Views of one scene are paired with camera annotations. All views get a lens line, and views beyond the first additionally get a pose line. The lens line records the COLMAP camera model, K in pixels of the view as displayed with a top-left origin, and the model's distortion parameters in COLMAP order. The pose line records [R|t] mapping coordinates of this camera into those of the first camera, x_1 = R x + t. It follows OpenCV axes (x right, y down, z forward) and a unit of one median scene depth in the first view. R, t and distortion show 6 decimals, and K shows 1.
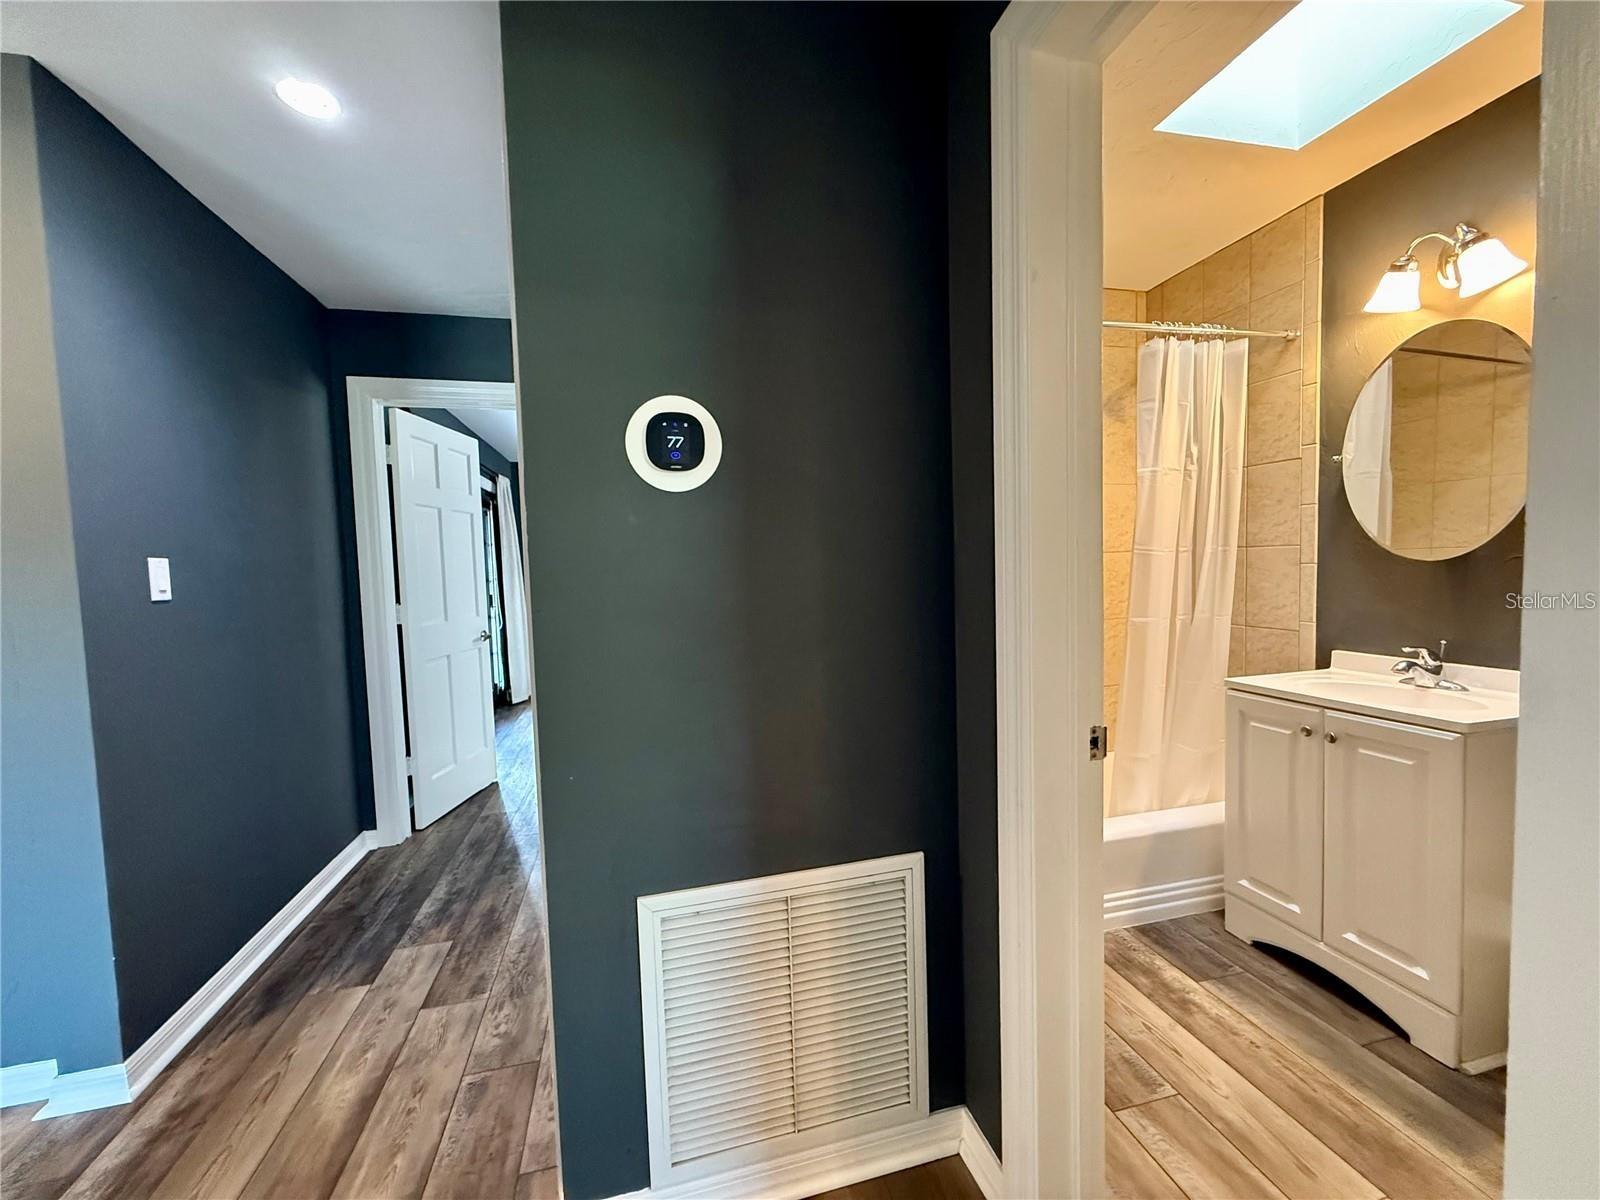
lens RADIAL K [[637.7, 0, 795.7], [0, 637.7, 600.9], [0, 0, 1]] dist [-0.000058, -0.000334]
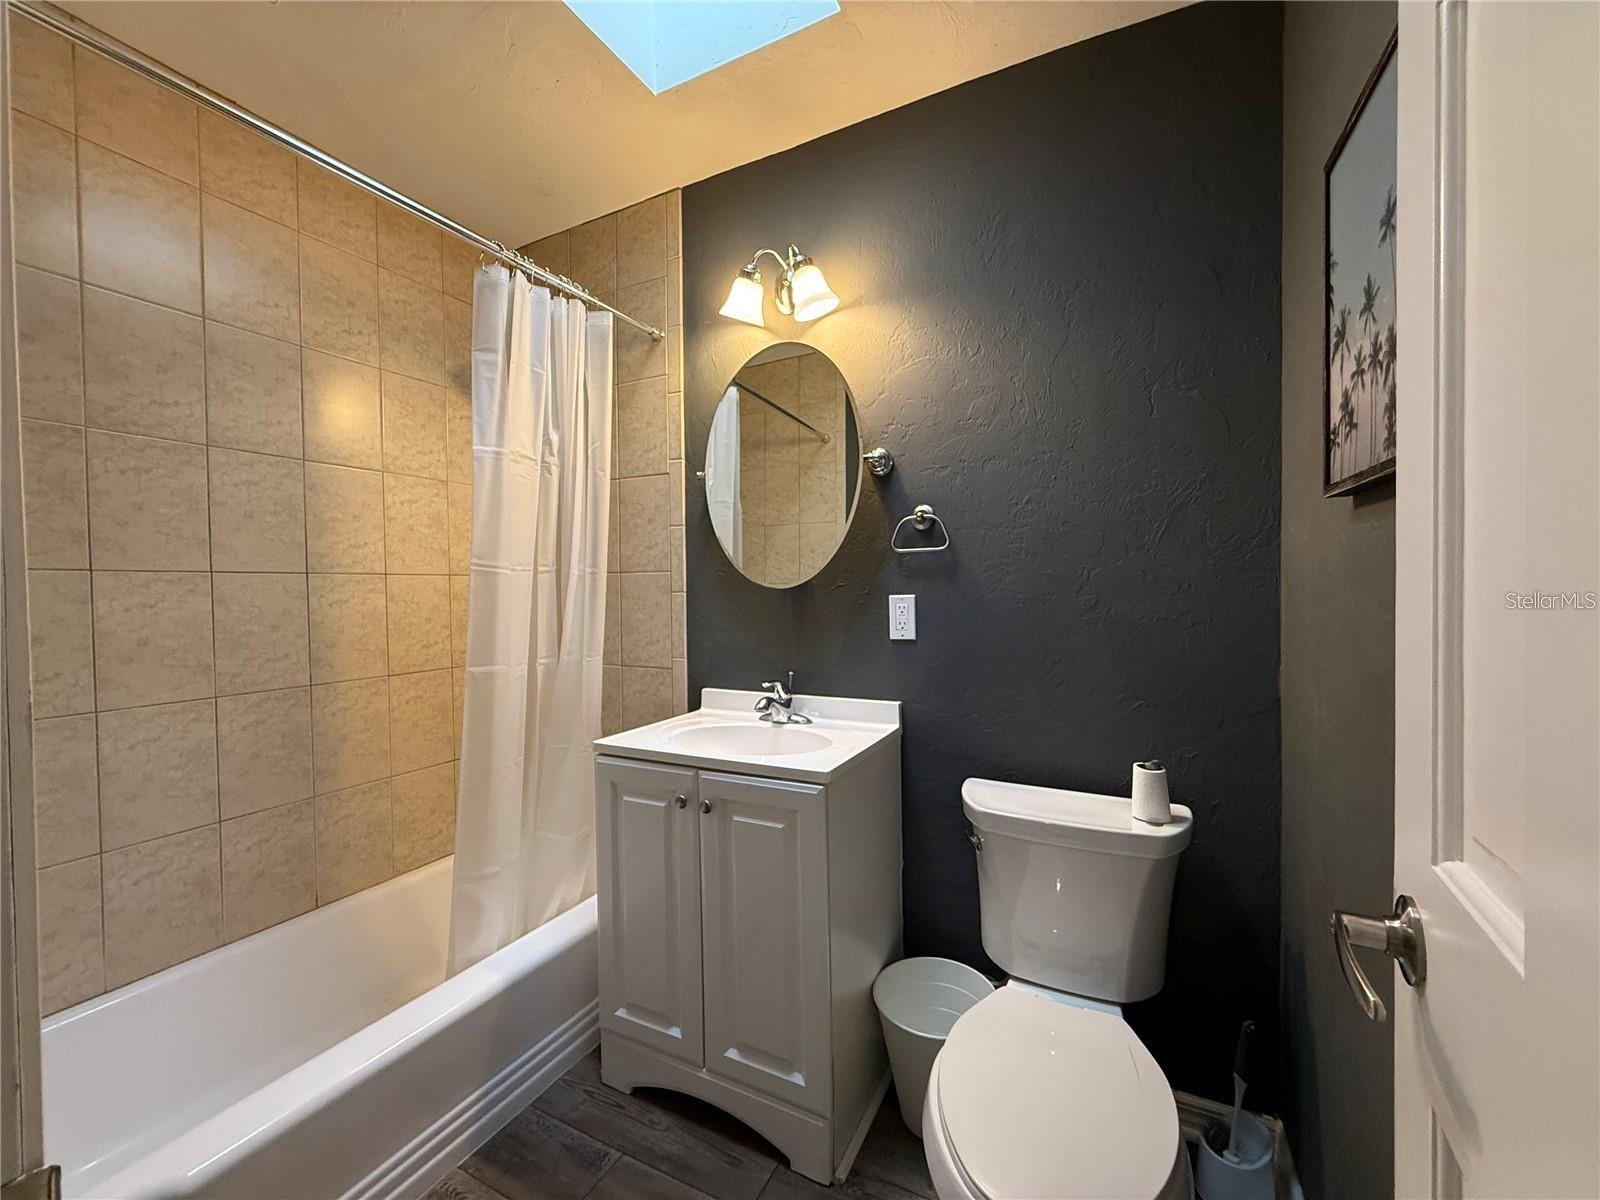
lens RADIAL K [[639.7, 0, 794.0], [0, 639.7, 599.9], [0, 0, 1]] dist [-0.000450, -0.000153]
pose [[0.657844, 0.011211, 0.753071, 0.253245], [0.033321, 0.998477, -0.043971, -0.003156], [-0.752417, 0.054019, 0.656468, 0.311963]]
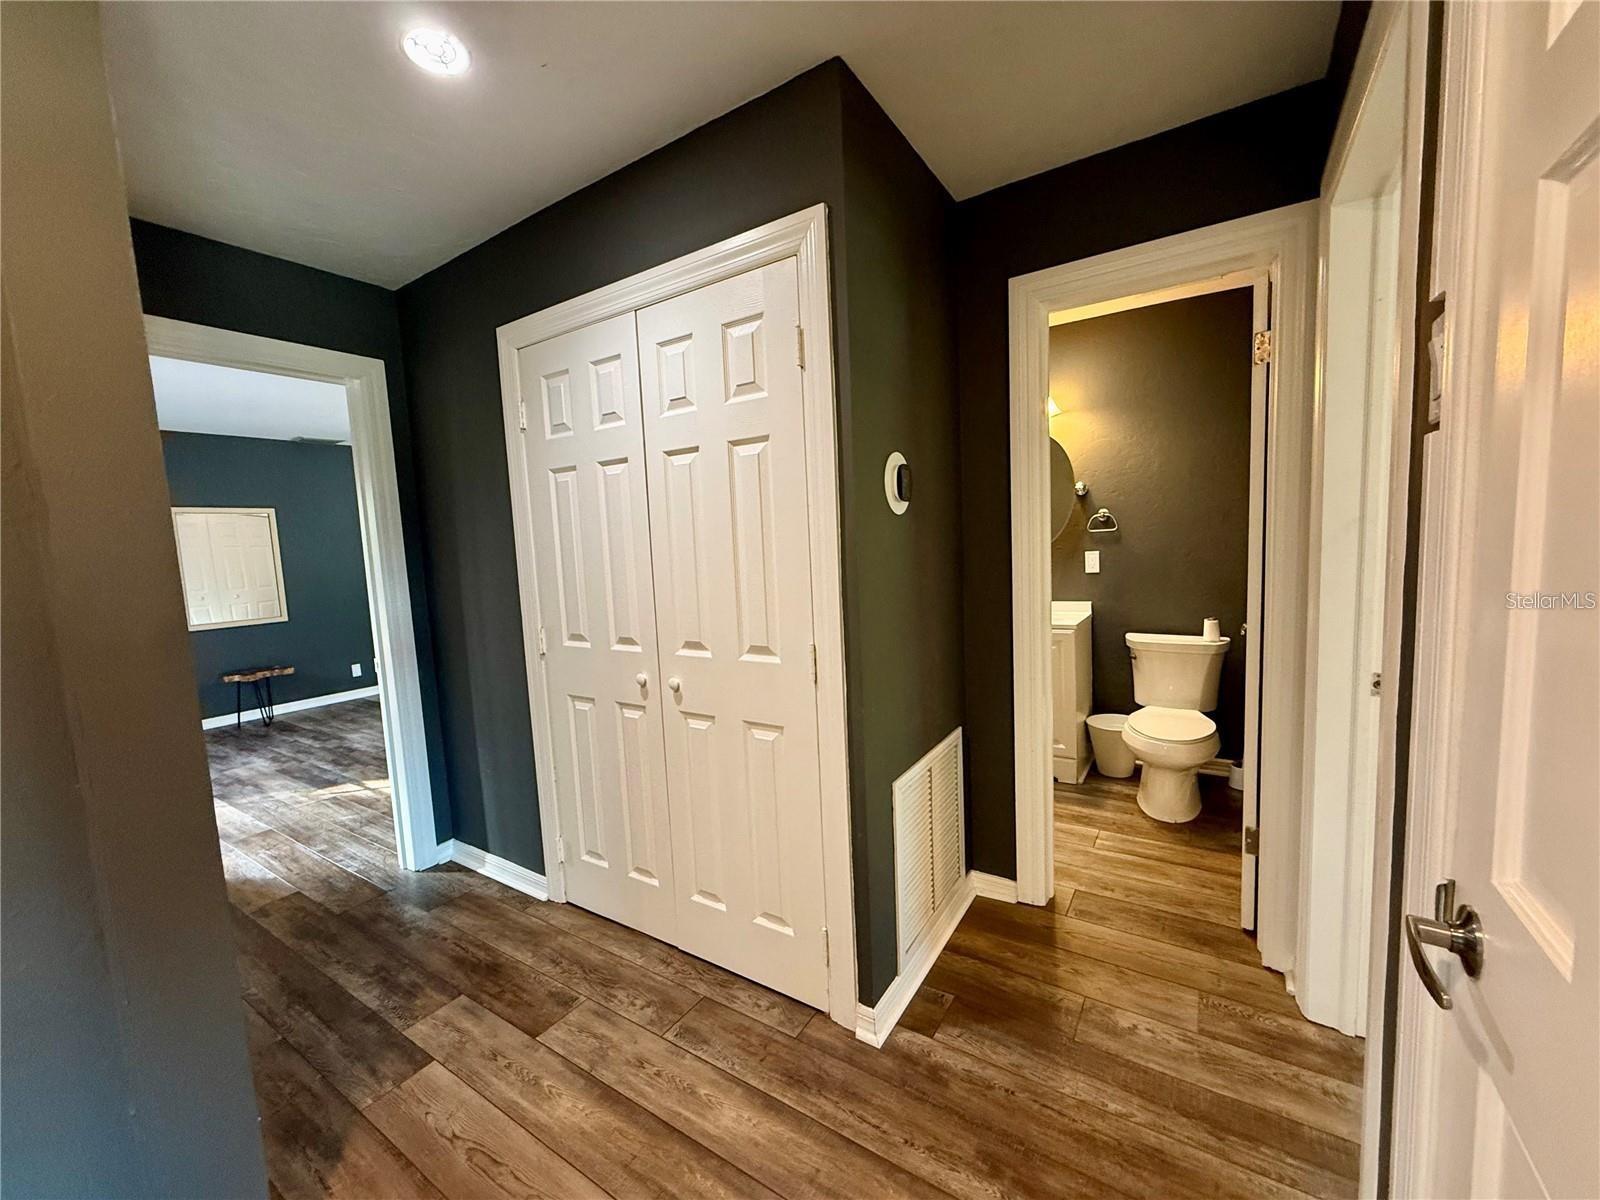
lens RADIAL K [[637.7, 0, 795.7], [0, 637.7, 600.9], [0, 0, 1]] dist [-0.000058, -0.000334]
pose [[0.734429, -0.068459, 0.675224, -0.788919], [0.064557, 0.997435, 0.030909, -0.012930], [-0.675608, 0.020890, 0.736965, 0.020063]]
